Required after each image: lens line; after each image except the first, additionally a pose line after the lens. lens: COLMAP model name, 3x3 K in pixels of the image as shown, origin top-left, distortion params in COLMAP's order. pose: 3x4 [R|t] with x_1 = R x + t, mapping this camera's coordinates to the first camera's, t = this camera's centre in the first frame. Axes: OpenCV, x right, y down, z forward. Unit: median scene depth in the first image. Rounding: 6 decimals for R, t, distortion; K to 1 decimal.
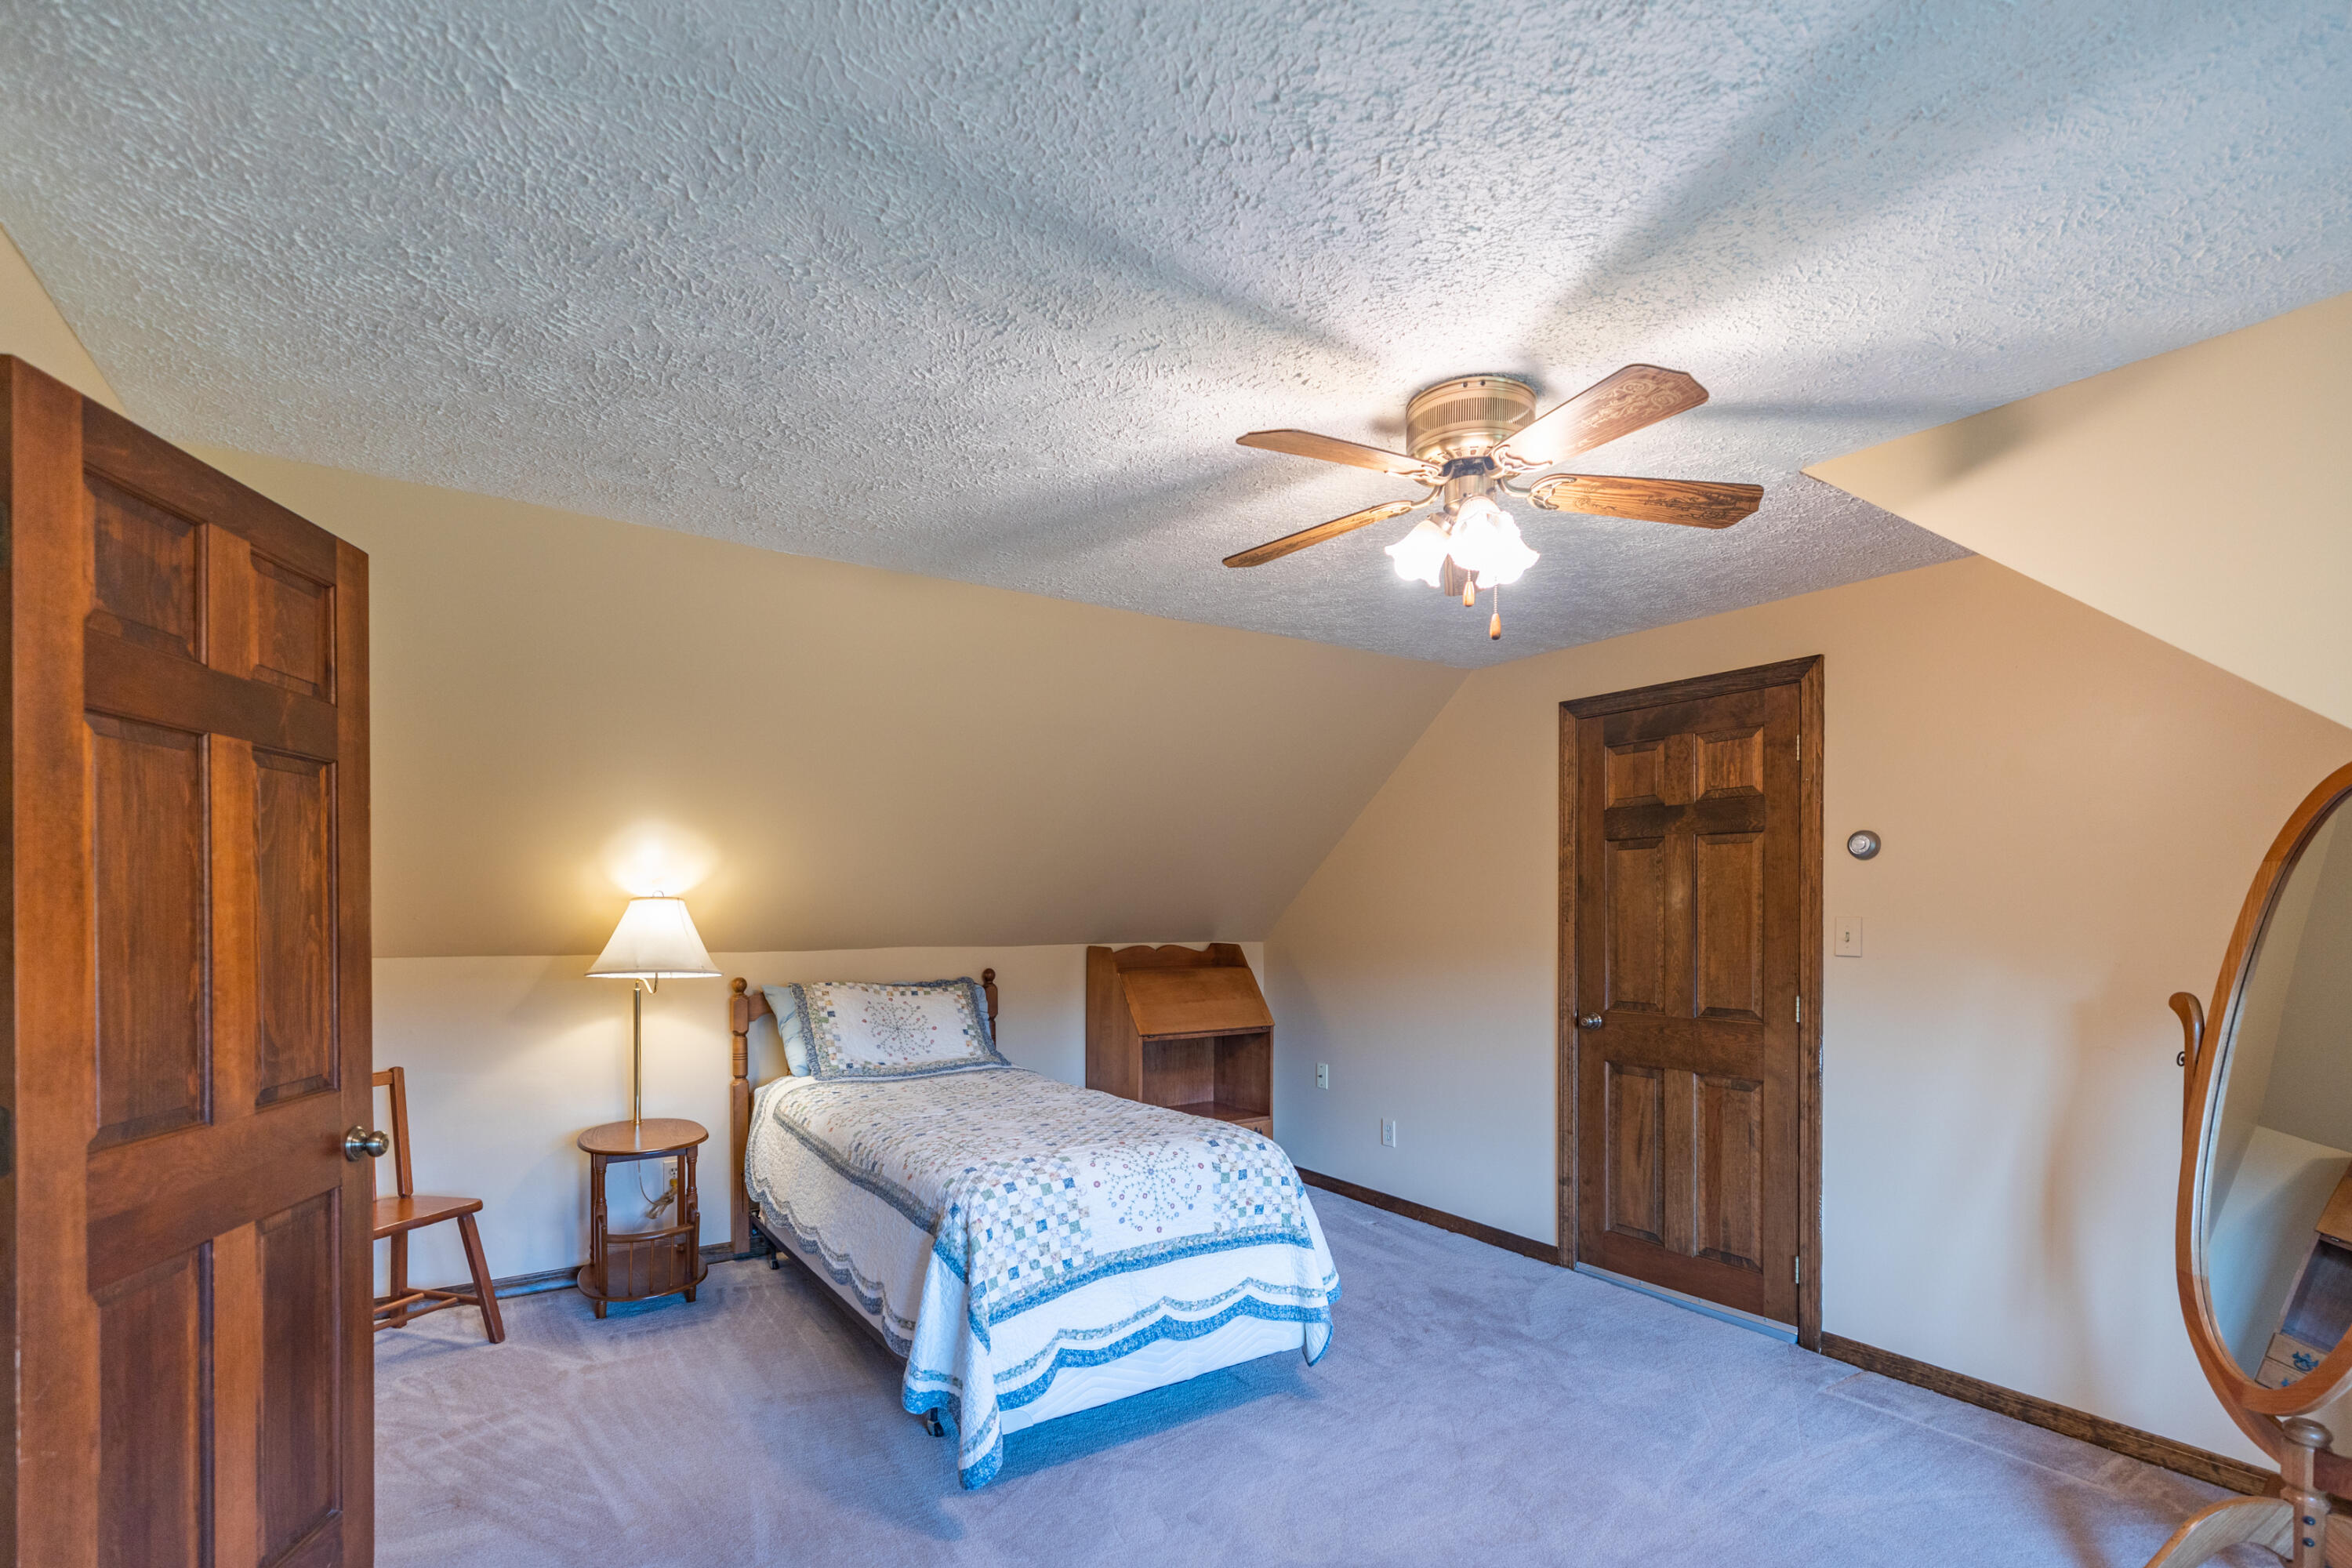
lens RADIAL K [[1067.6, 0, 1178.8], [0, 1067.6, 905.2], [0, 0, 1]] dist [-0.002851, 0.000025]
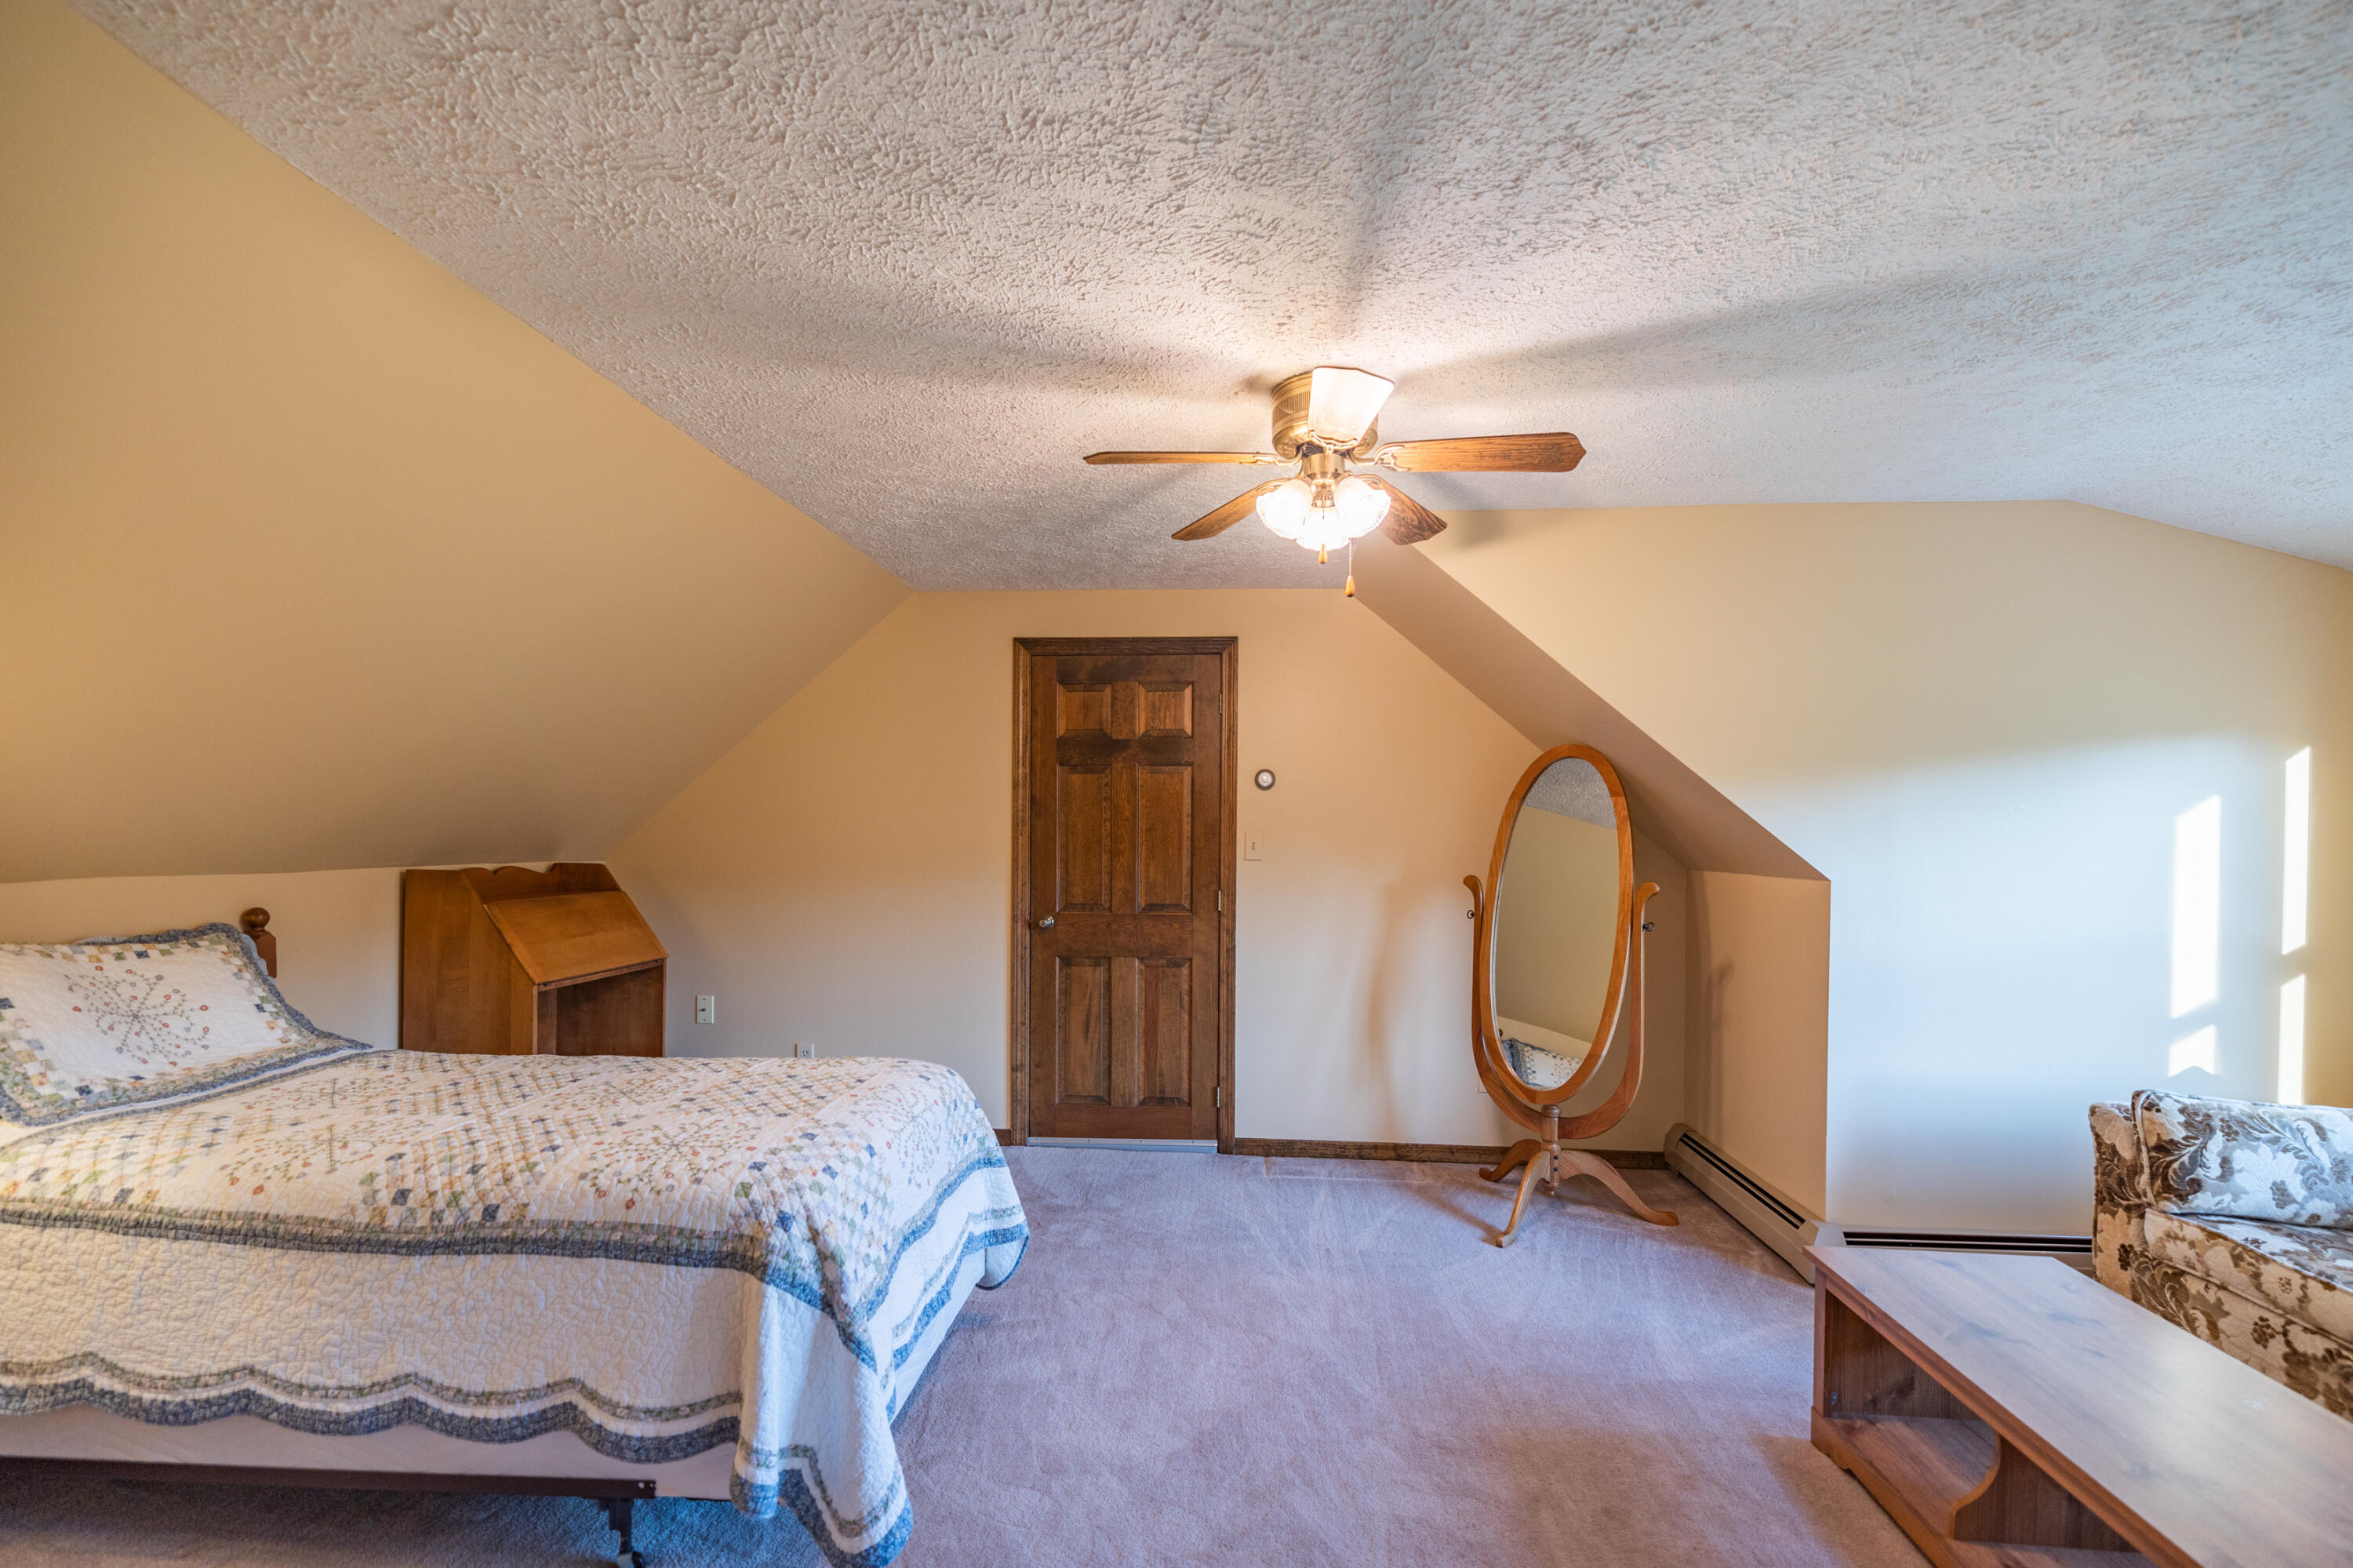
lens RADIAL K [[1002.8, 0, 1176.6], [0, 1002.8, 836.8], [0, 0, 1]] dist [0.002115, -0.000317]
pose [[0.619657, 0.001660, 0.784871, -0.402103], [-0.009626, 0.999939, 0.005484, 0.010517], [-0.784814, -0.010954, 0.619635, 0.249297]]
